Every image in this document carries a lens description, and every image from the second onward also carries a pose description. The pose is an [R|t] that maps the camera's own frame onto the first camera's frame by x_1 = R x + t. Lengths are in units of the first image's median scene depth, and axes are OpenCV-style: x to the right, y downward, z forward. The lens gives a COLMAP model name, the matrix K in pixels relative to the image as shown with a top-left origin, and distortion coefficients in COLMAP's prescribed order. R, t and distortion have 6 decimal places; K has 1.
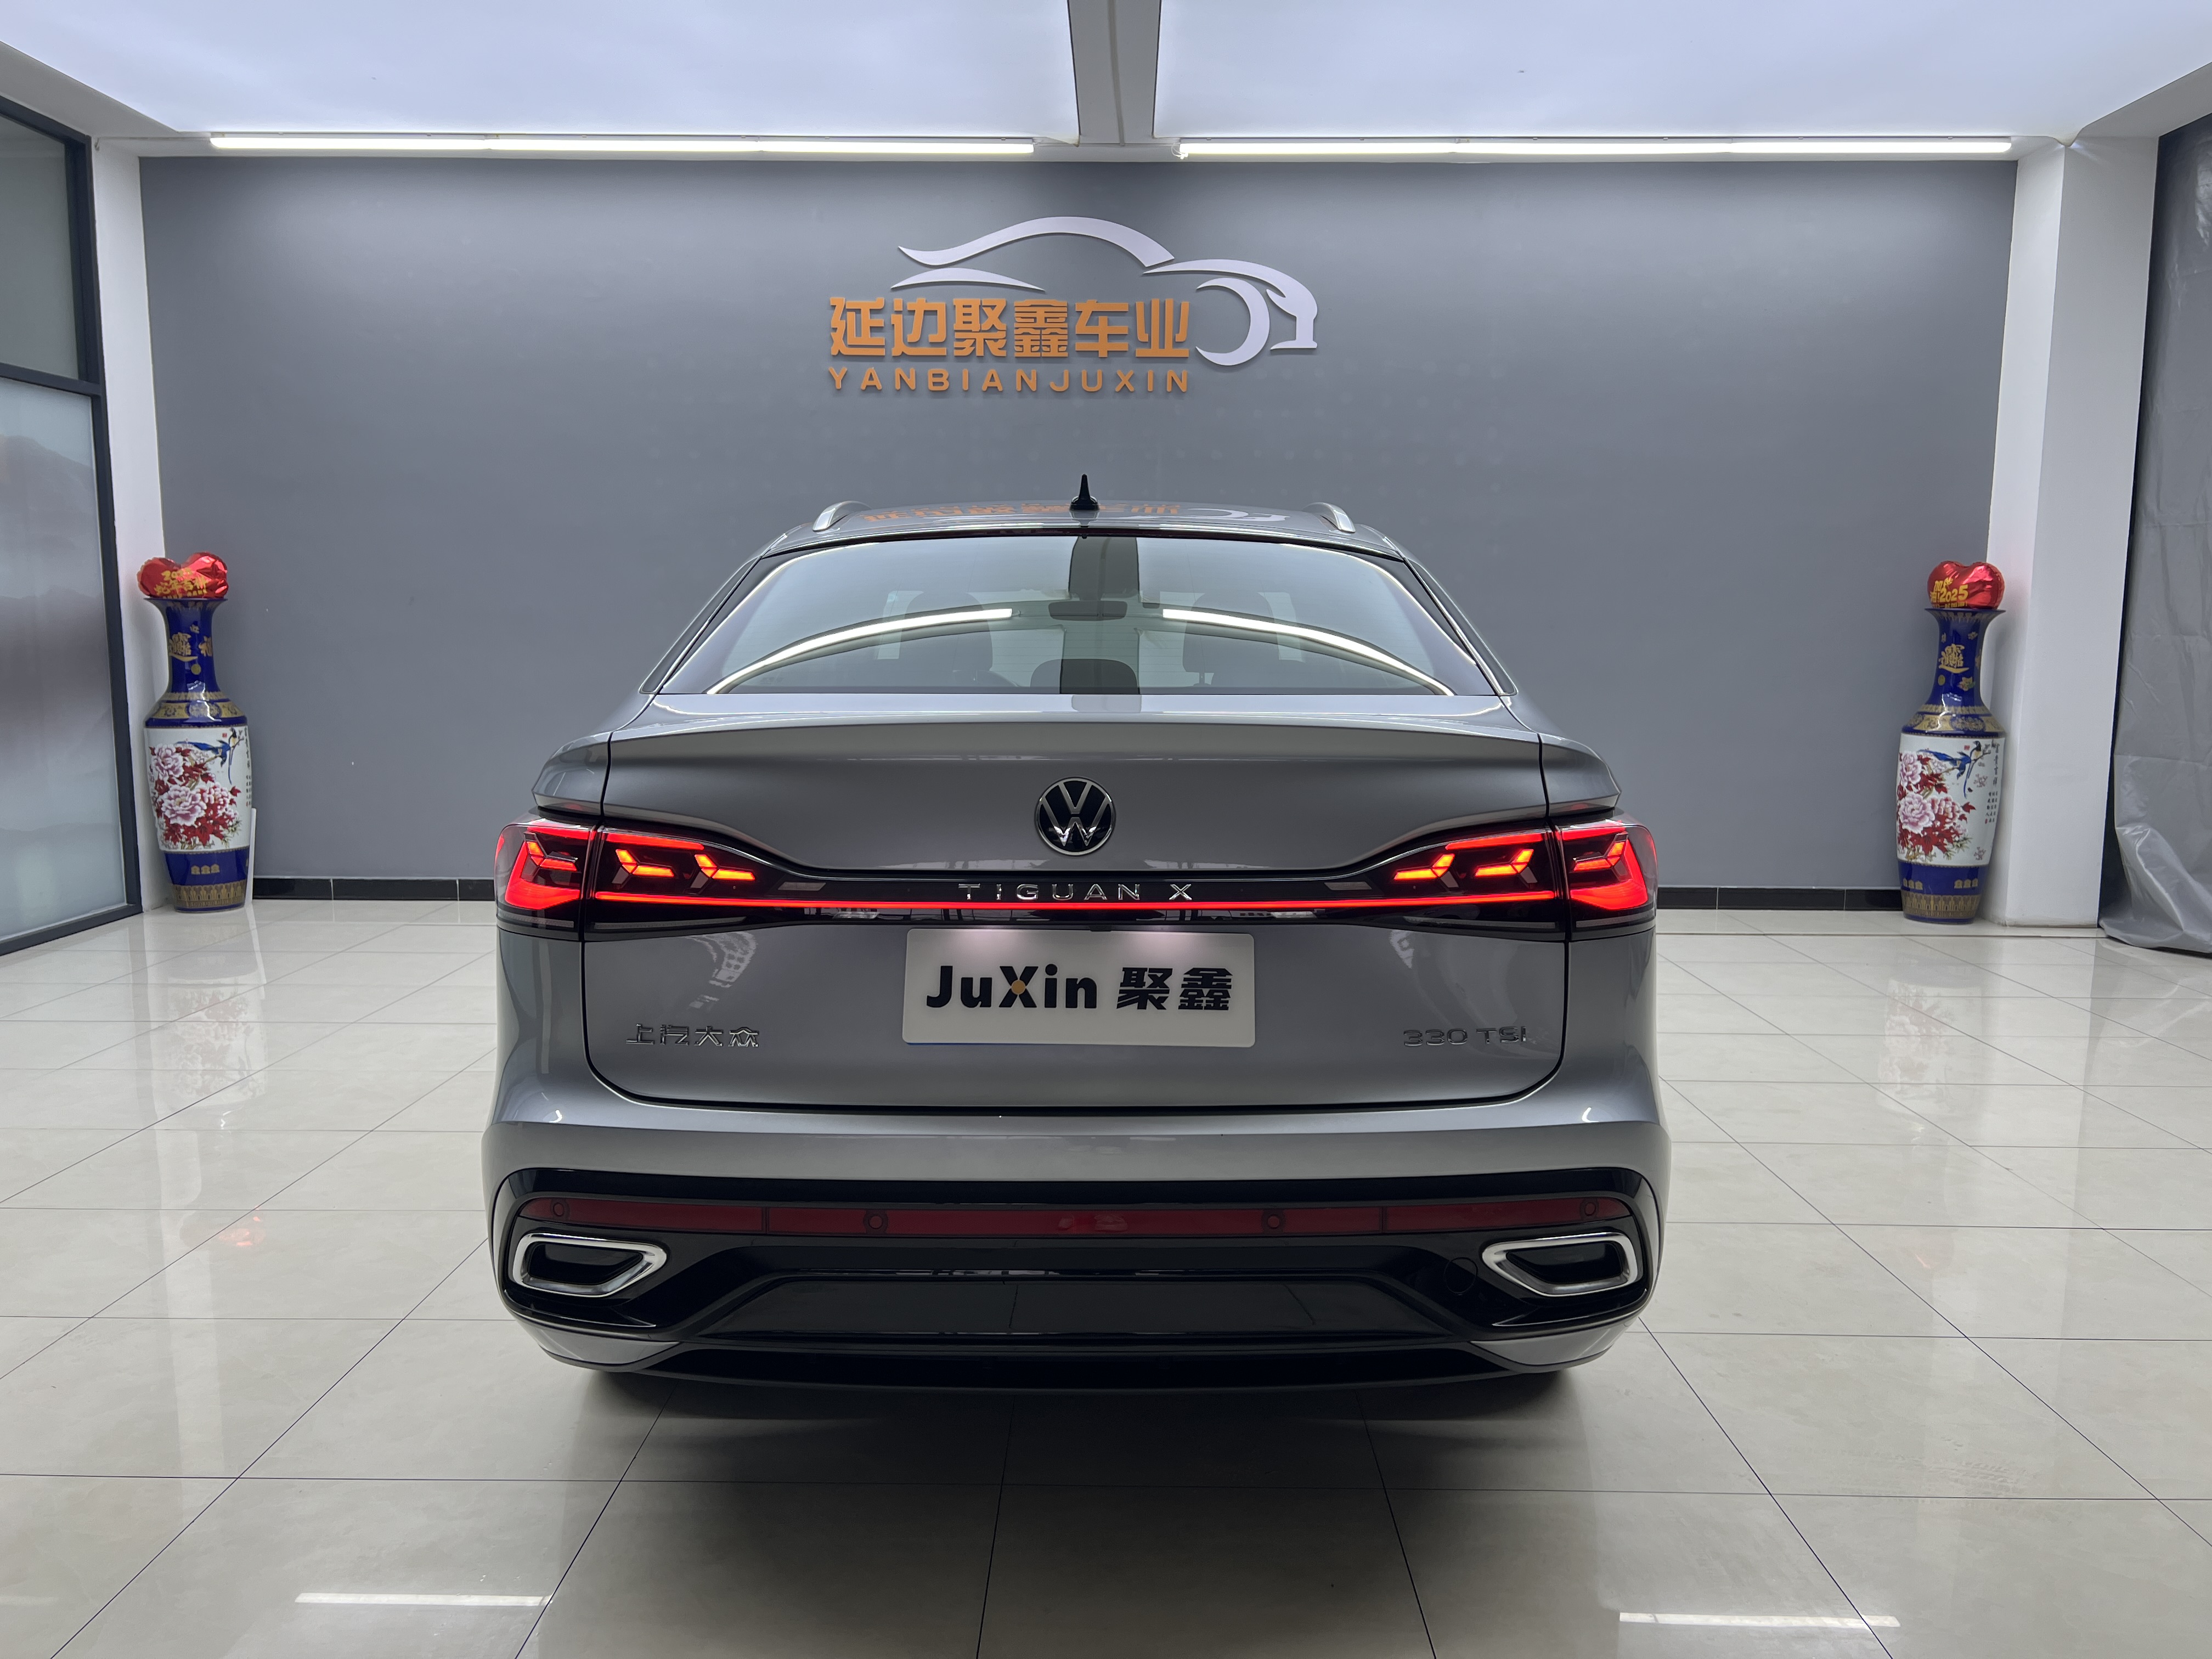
lens RADIAL K [[1672.5, 0, 1107.6], [0, 1672.5, 836.8], [0, 0, 1]] dist [0.060789, -0.070059]
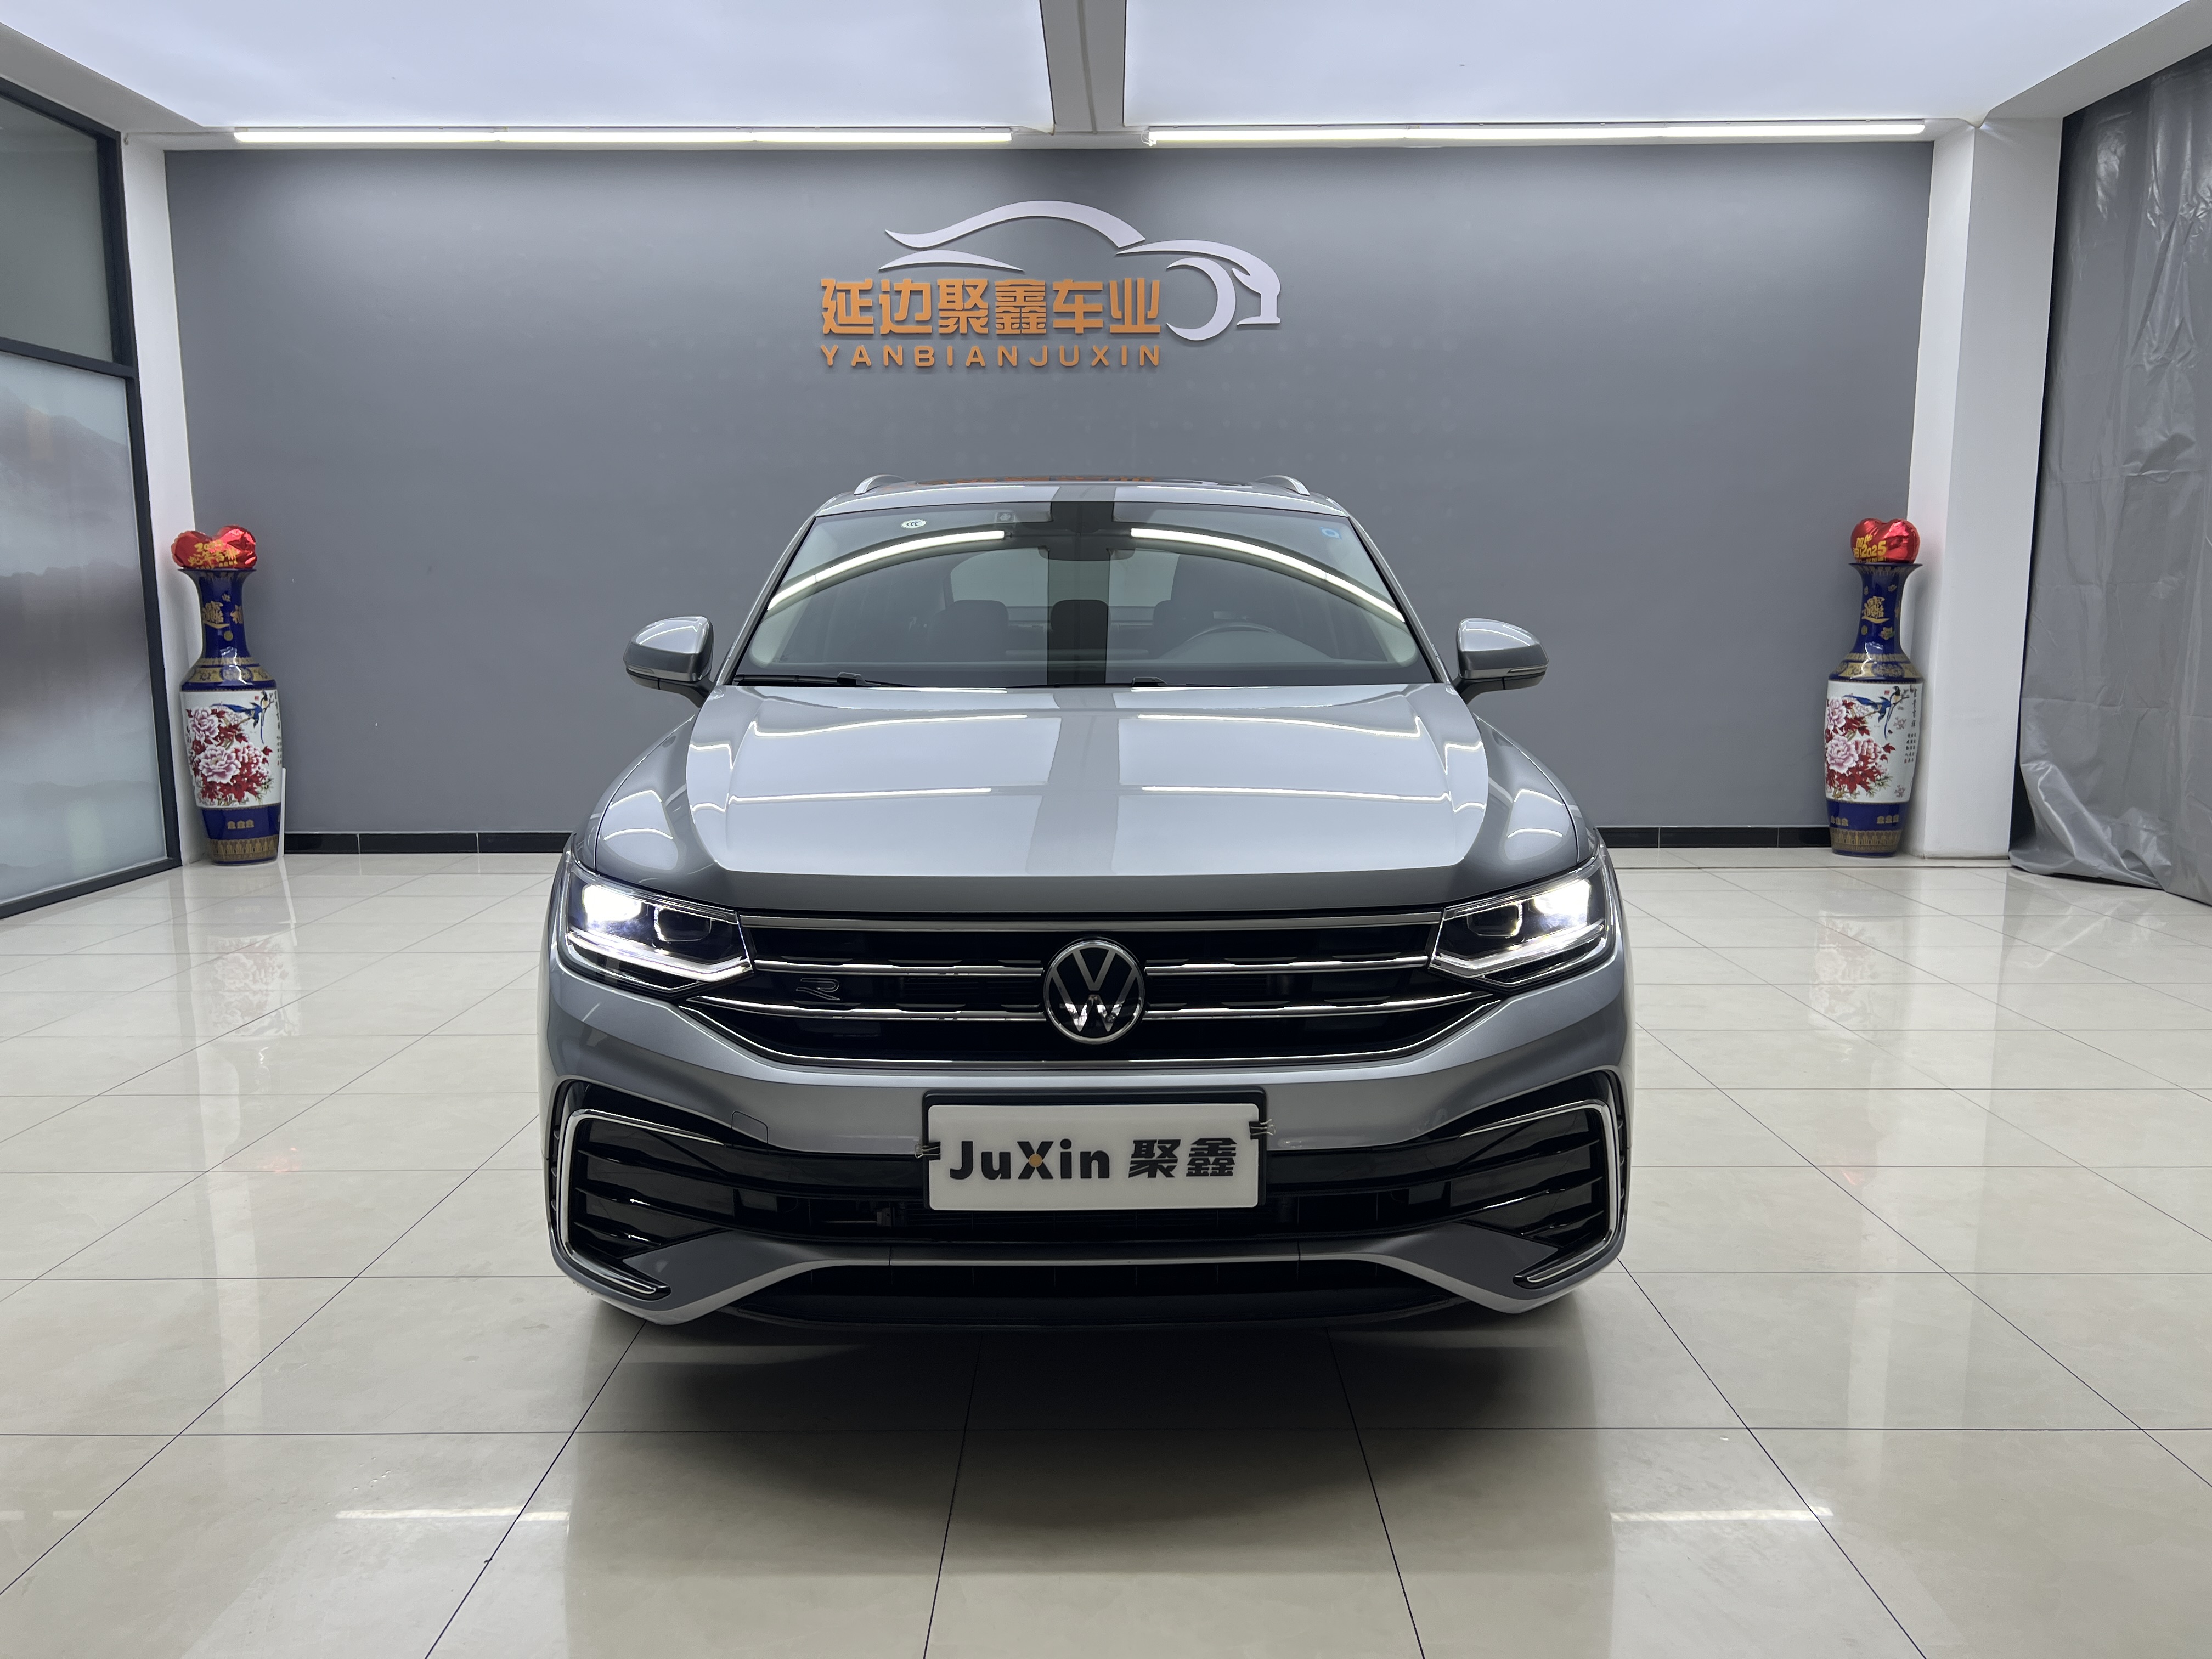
lens RADIAL K [[1672.5, 0, 1113.1], [0, 1672.5, 842.8], [0, 0, 1]] dist [0.060789, -0.070059]
pose [[0.999897, -0.011051, 0.009167, 0.005342], [0.010901, 0.999809, 0.016250, 0.019717], [-0.009345, -0.016149, 0.999826, -0.068984]]
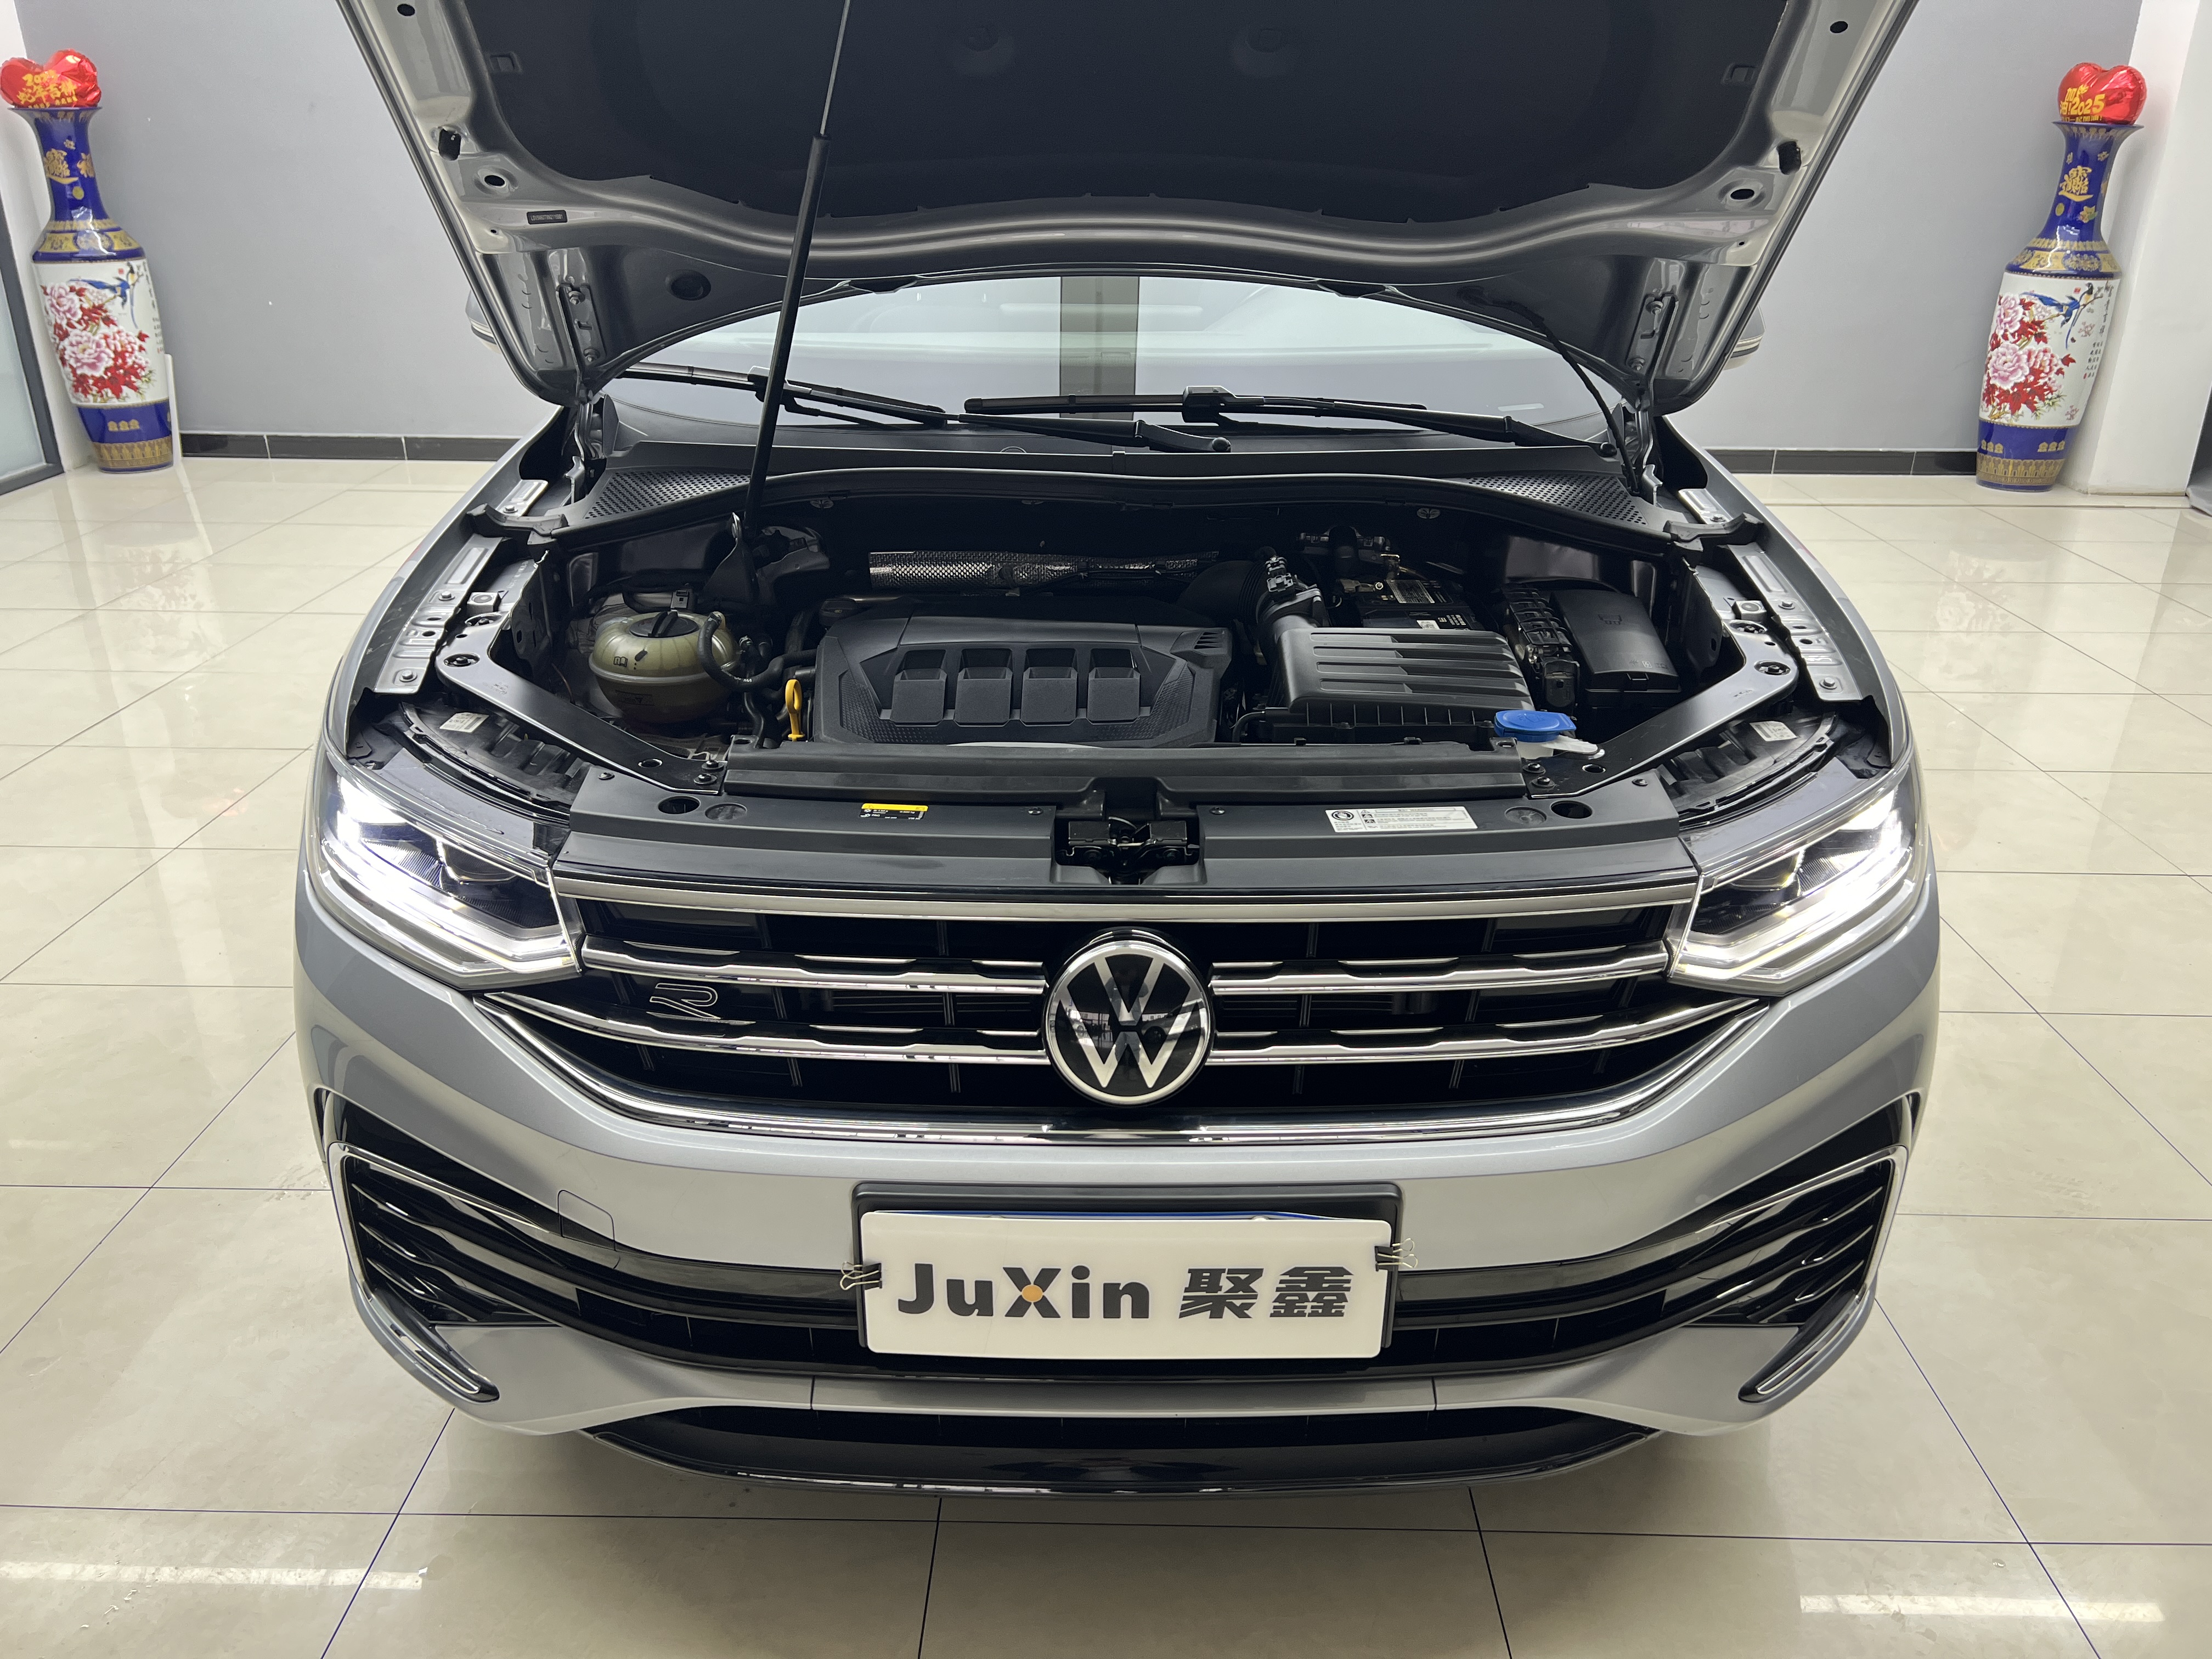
lens RADIAL K [[1672.5, 0, 1105.8], [0, 1672.5, 827.6], [0, 0, 1]] dist [0.060789, -0.070059]
pose [[0.999984, 0.003484, -0.004392, 0.002538], [-0.002161, 0.962479, 0.271349, -0.021339], [0.005173, -0.271336, 0.962471, 0.062526]]
